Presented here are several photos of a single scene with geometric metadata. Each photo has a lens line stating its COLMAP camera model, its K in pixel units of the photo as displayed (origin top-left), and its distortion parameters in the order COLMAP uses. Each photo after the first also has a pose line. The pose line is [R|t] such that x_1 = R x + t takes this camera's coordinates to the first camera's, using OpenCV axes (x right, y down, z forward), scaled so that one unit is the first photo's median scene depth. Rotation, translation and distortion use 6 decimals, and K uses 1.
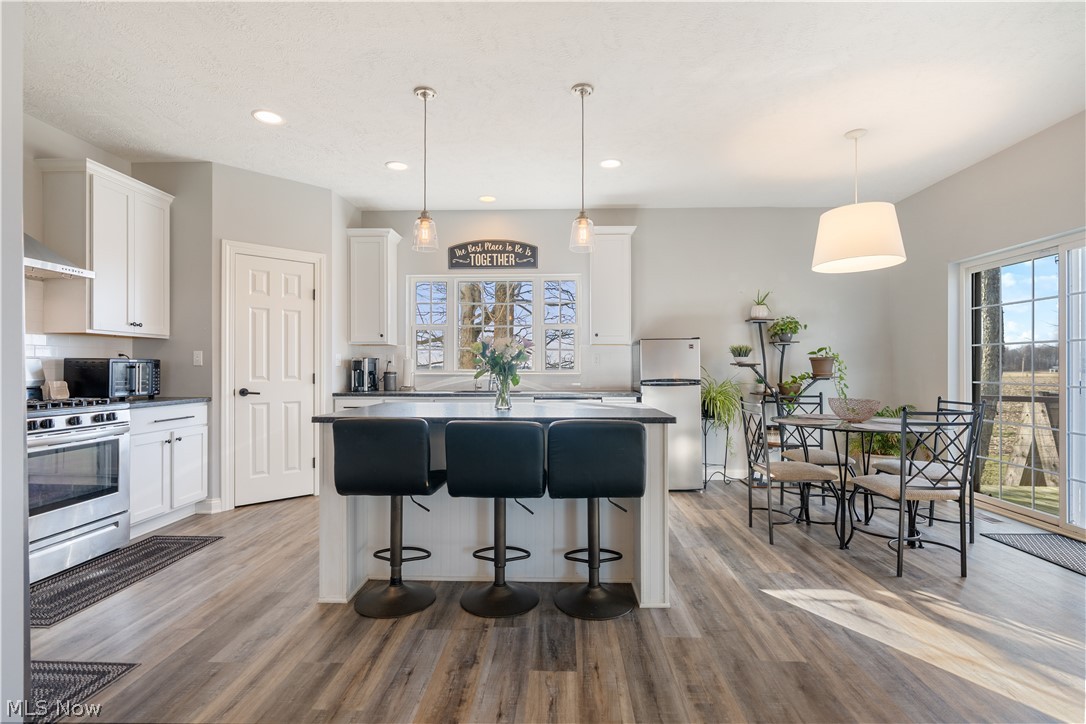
lens RADIAL K [[514.9, 0, 545.2], [0, 514.9, 366.1], [0, 0, 1]] dist [0.000617, 0.000057]
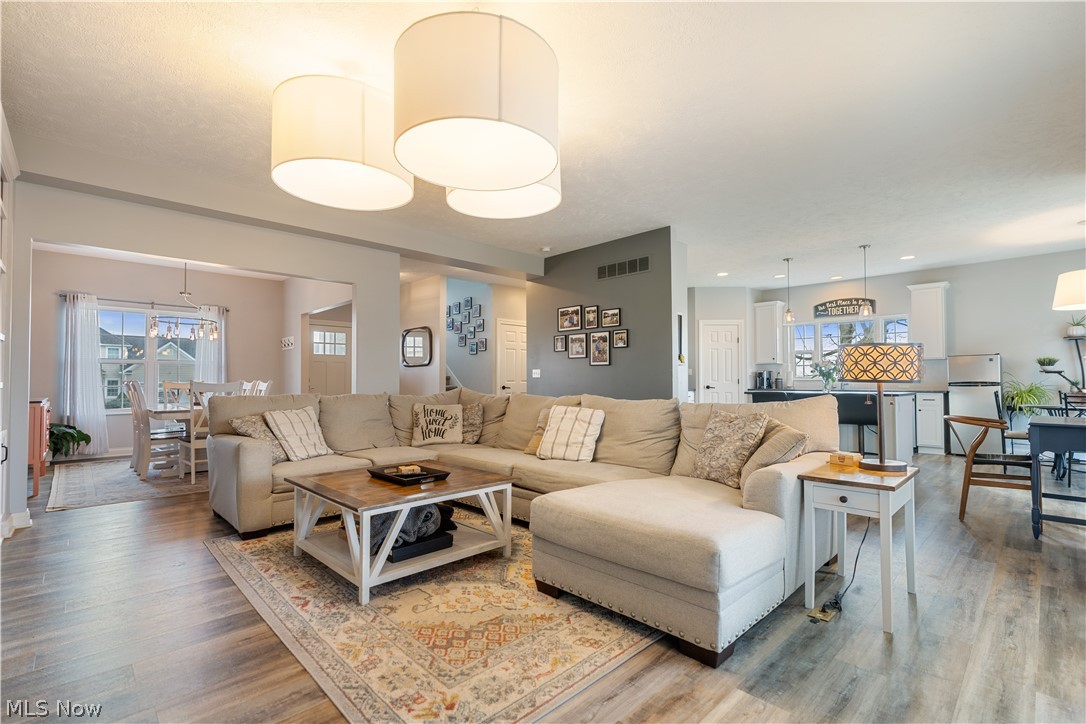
lens RADIAL K [[484.4, 0, 545.5], [0, 484.4, 369.1], [0, 0, 1]] dist [-0.002711, -0.000231]
pose [[0.721073, -0.017829, -0.692630, 0.289415], [0.004406, 0.999767, -0.021148, 0.010967], [0.692845, 0.012198, 0.720983, -0.804558]]
